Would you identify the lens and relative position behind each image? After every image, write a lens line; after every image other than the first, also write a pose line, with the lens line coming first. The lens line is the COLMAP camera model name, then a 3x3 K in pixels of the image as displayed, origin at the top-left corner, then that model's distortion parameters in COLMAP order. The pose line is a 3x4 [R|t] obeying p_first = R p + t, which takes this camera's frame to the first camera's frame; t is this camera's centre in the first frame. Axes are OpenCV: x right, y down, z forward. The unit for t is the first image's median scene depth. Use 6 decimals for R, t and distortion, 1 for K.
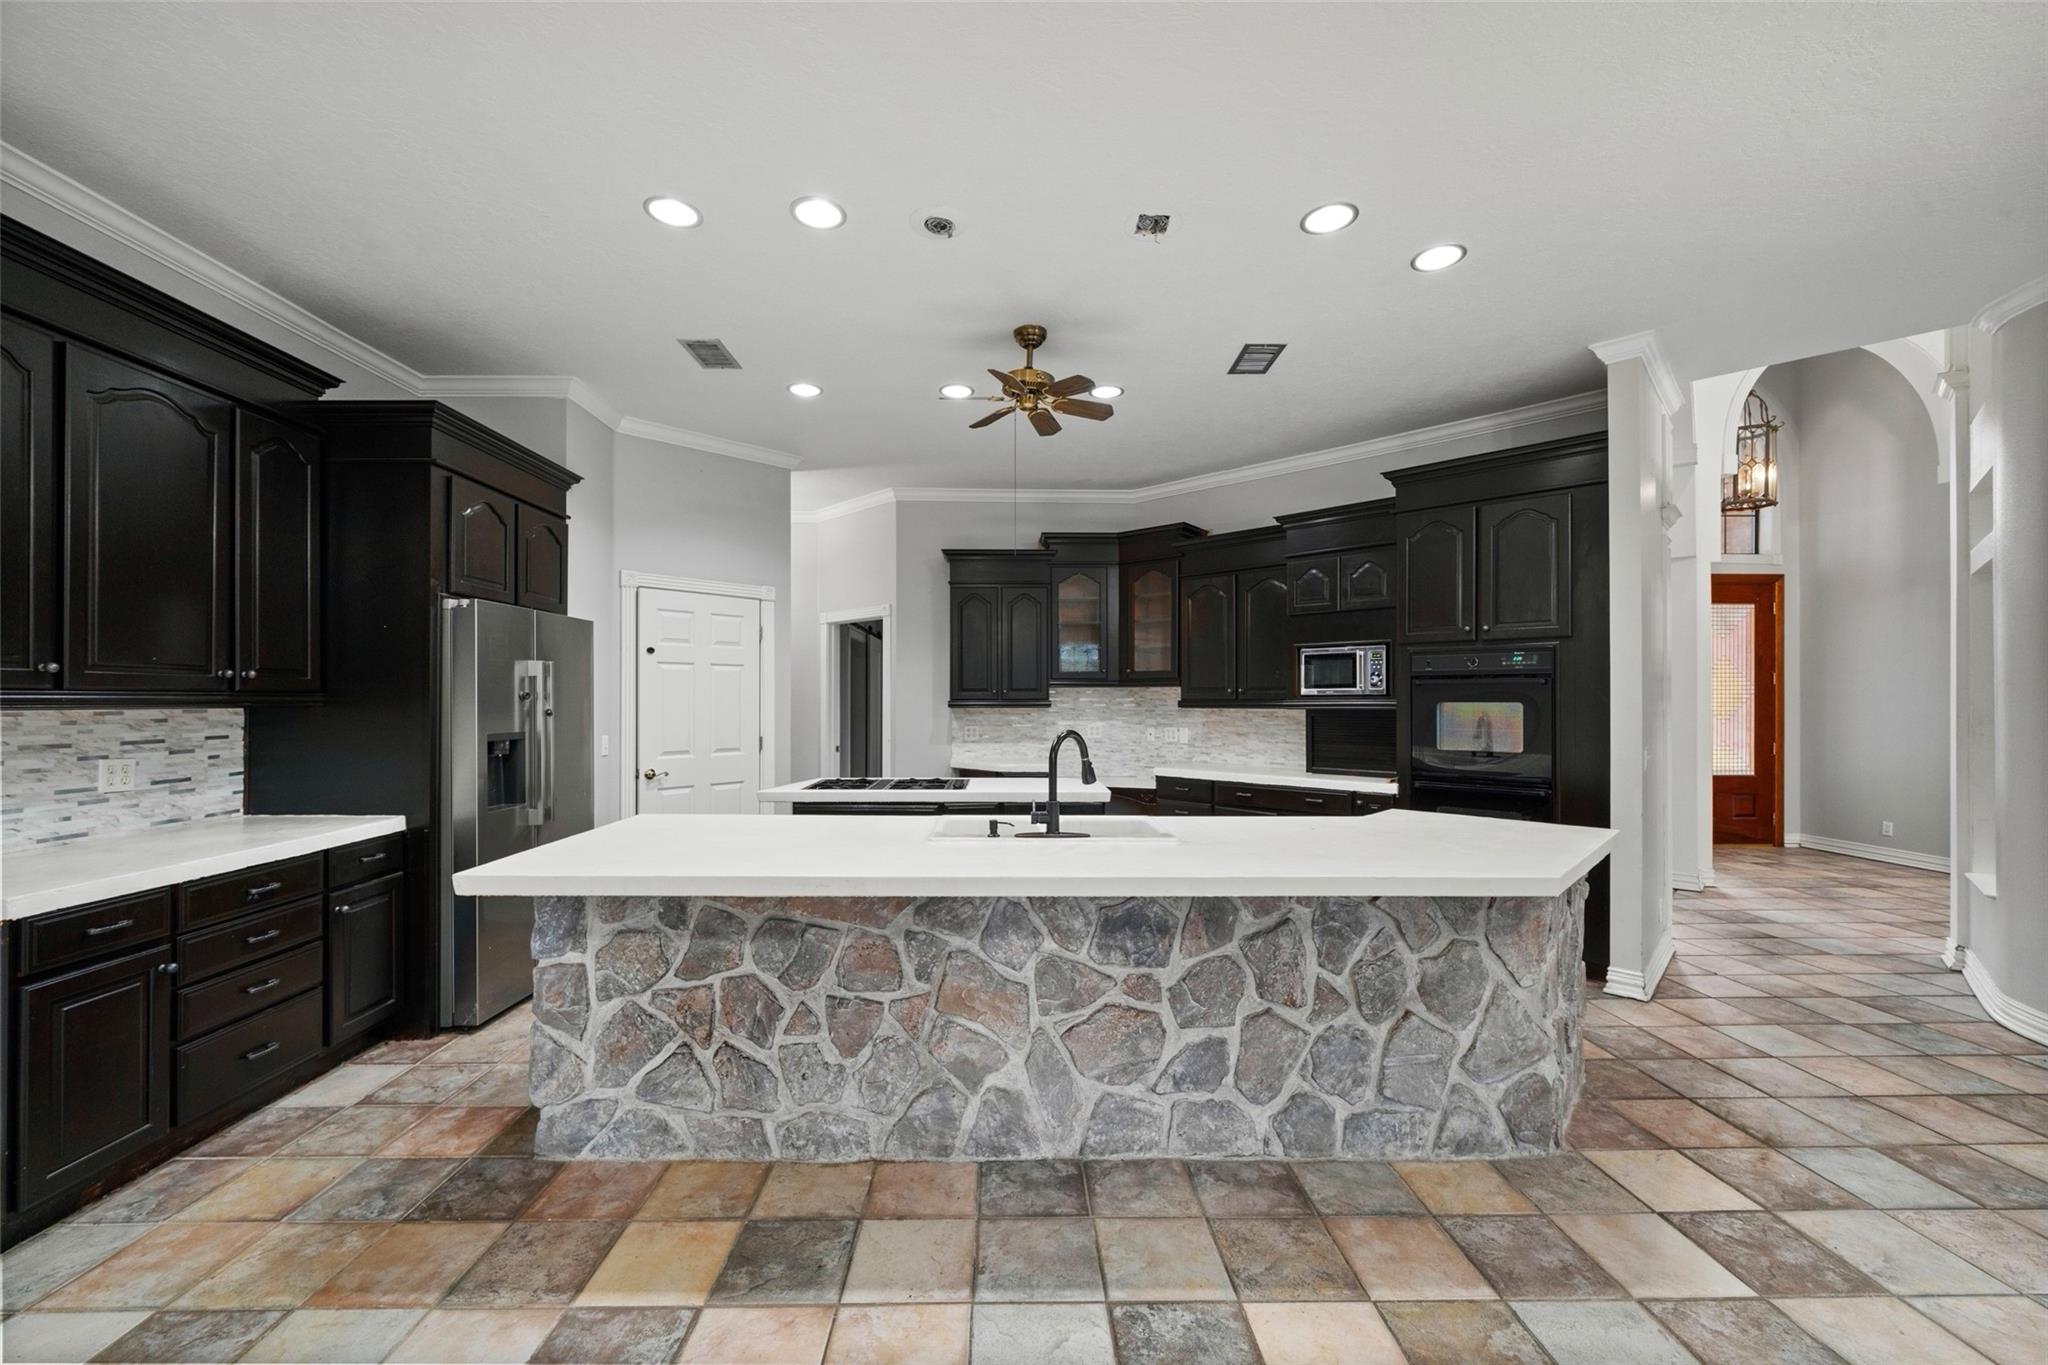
lens RADIAL K [[834.4, 0, 1018.8], [0, 834.4, 685.4], [0, 0, 1]] dist [-0.001172, -0.000186]
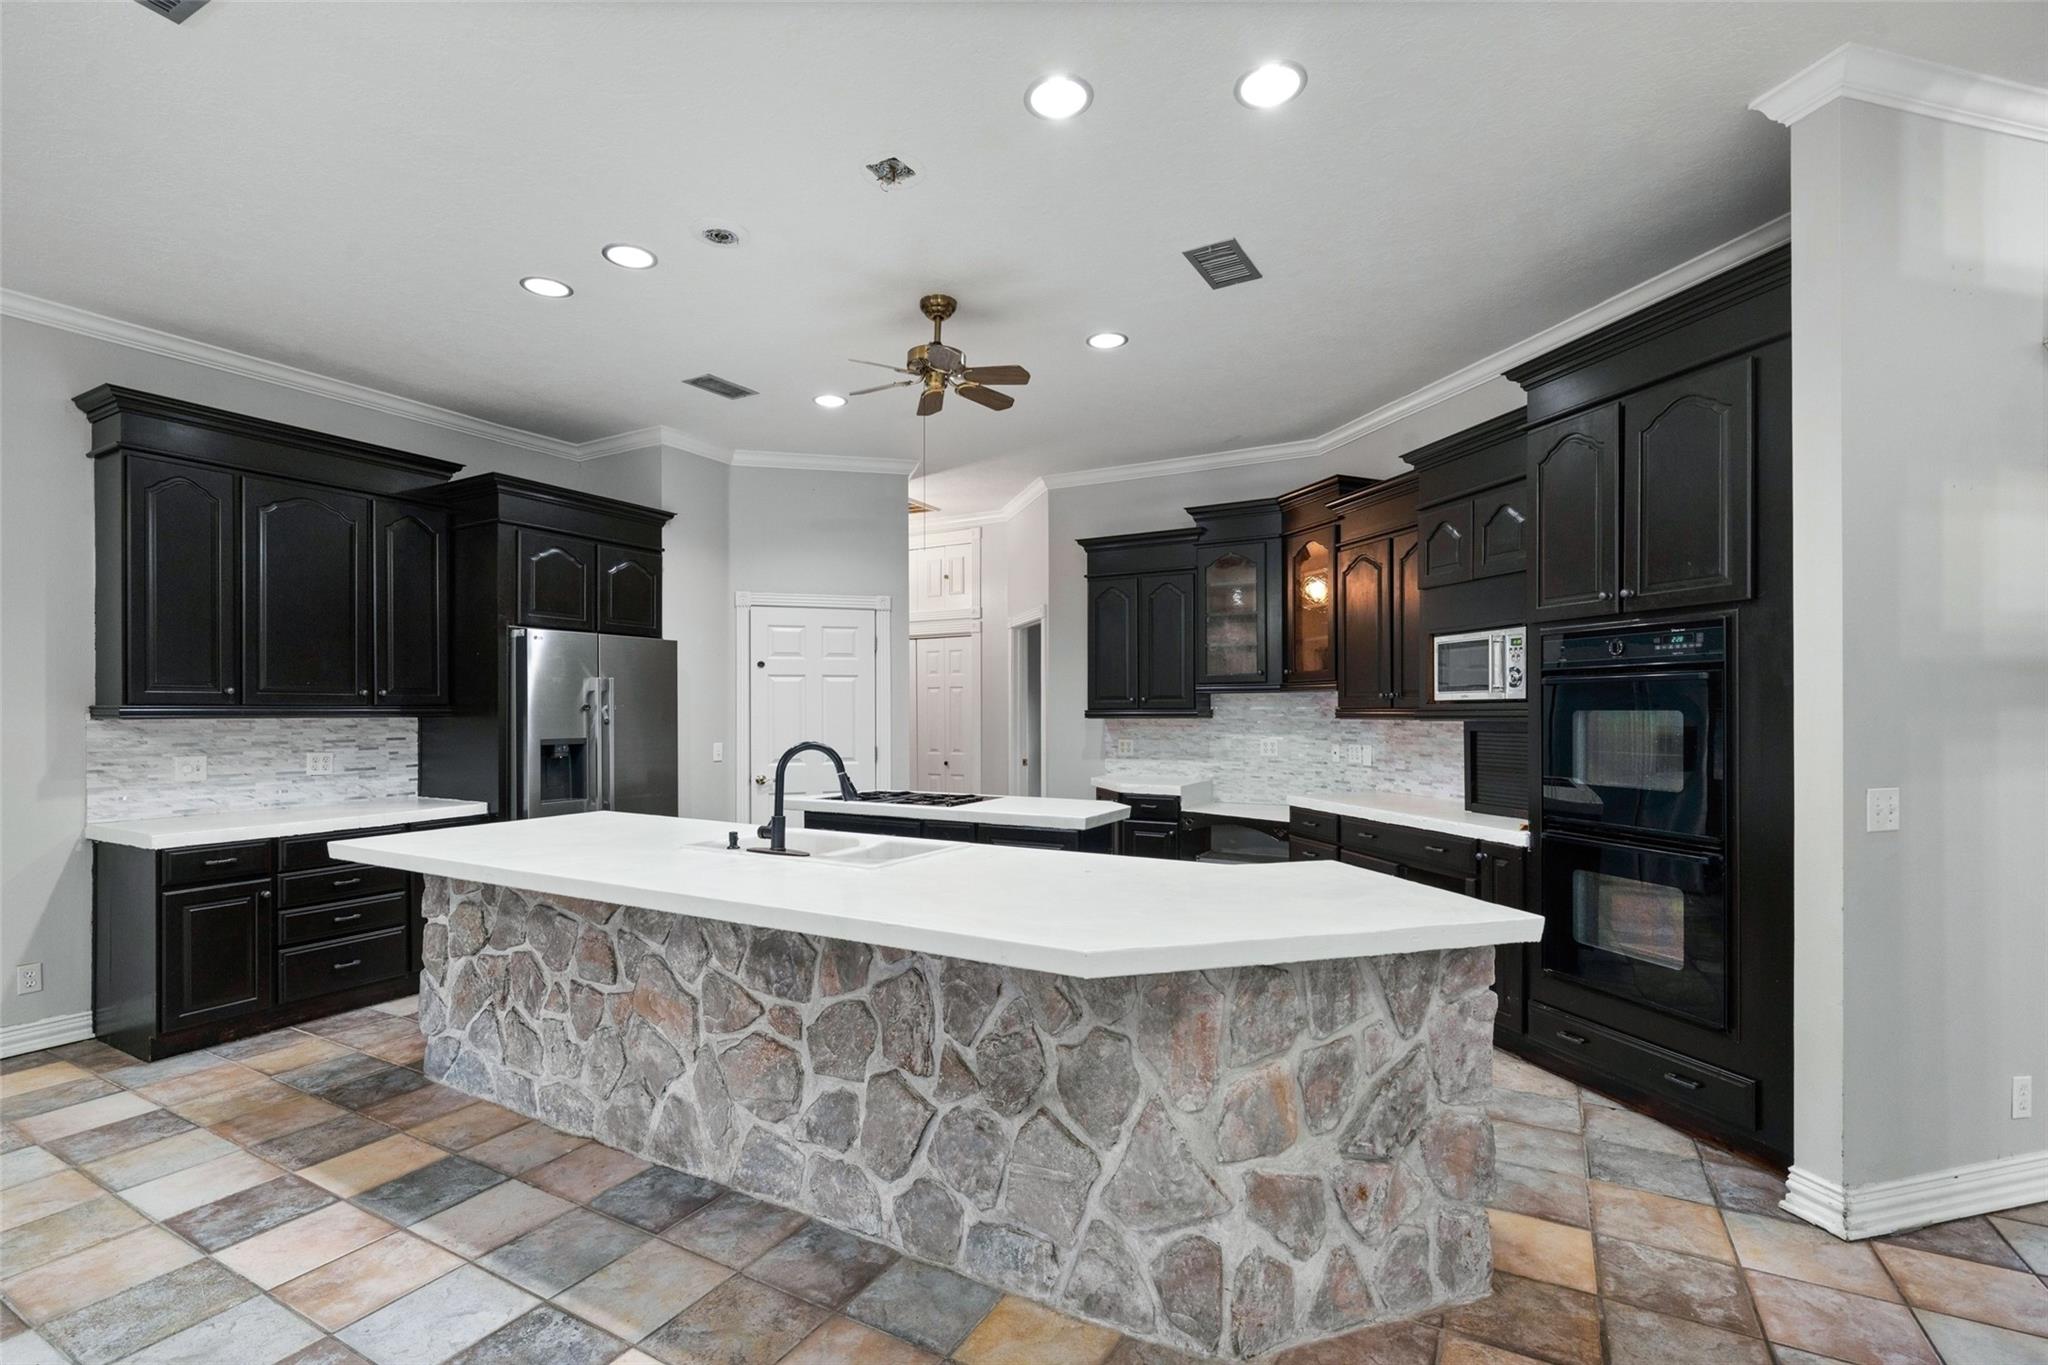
lens RADIAL K [[958.4, 0, 1022.6], [0, 958.4, 696.3], [0, 0, 1]] dist [0.005014, -0.000112]
pose [[0.852428, -0.010221, -0.522744, 0.919320], [0.012327, 0.999924, 0.000550, 0.005270], [0.522699, -0.006913, 0.852489, 0.231060]]
